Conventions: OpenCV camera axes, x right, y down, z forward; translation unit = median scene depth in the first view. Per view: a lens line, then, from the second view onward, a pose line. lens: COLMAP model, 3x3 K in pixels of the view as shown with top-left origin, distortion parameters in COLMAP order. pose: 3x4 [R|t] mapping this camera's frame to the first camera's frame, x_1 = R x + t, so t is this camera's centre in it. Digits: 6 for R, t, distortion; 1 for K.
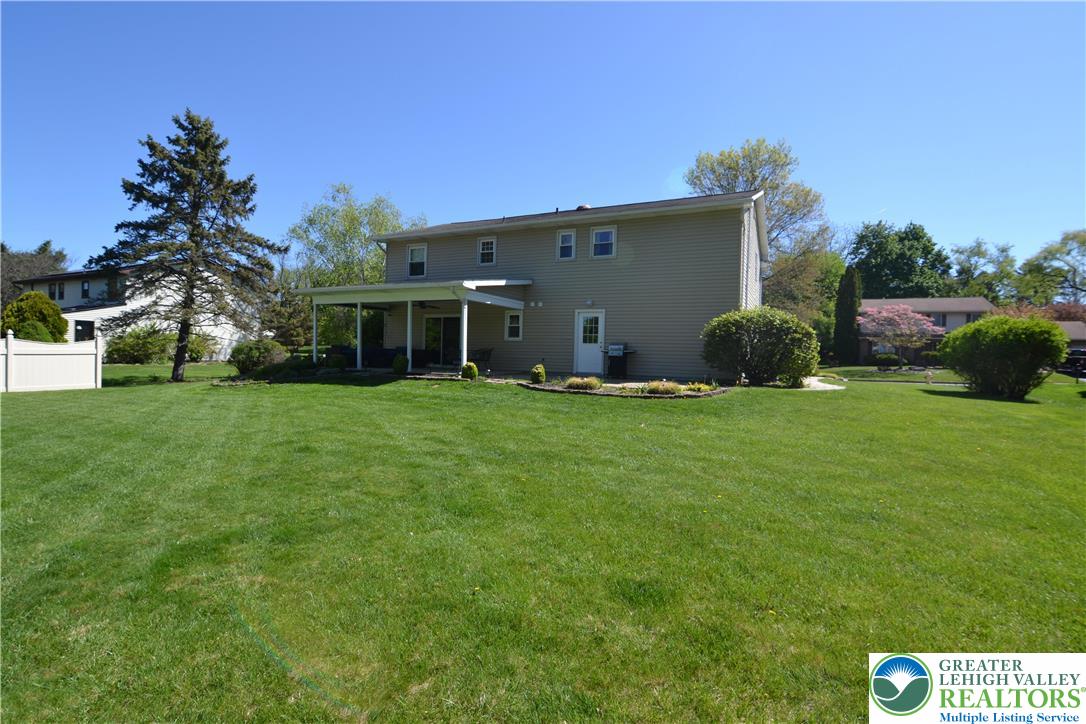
lens RADIAL K [[531.8, 0, 546.8], [0, 531.8, 362.9], [0, 0, 1]] dist [-0.014805, -0.001790]
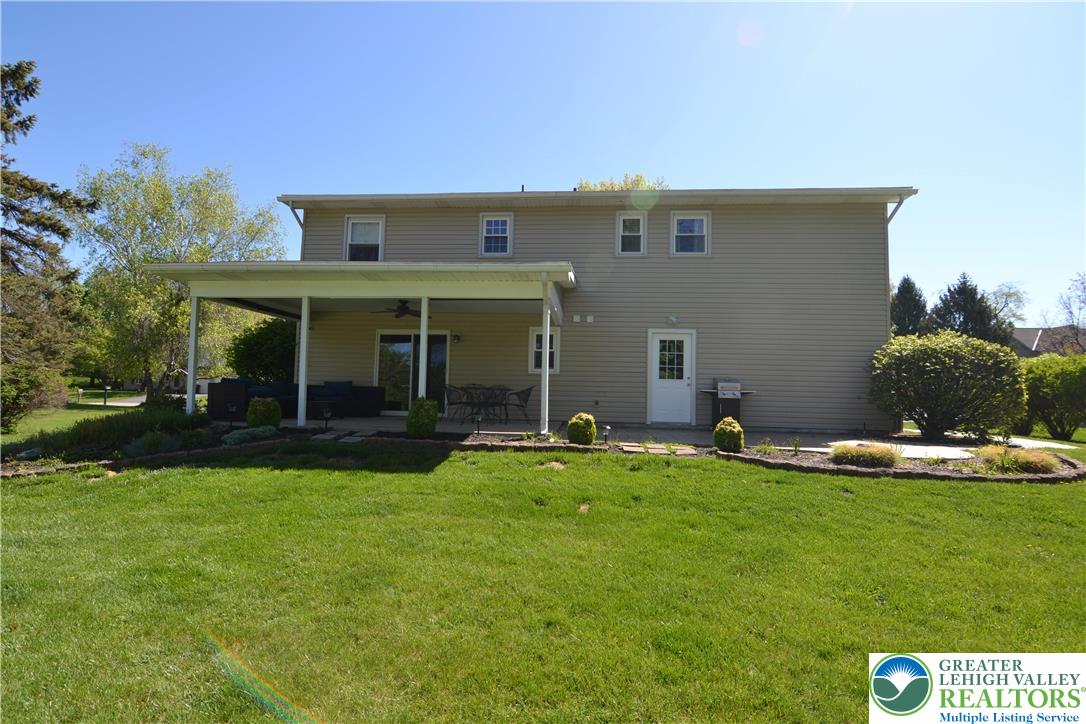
lens RADIAL K [[531.8, 0, 540.0], [0, 531.8, 355.8], [0, 0, 1]] dist [-0.014805, -0.001790]
pose [[0.936866, 0.024672, 0.348818, -0.285024], [0.002323, 0.997047, -0.076762, -0.013773], [-0.349682, 0.072726, 0.934042, 0.390894]]
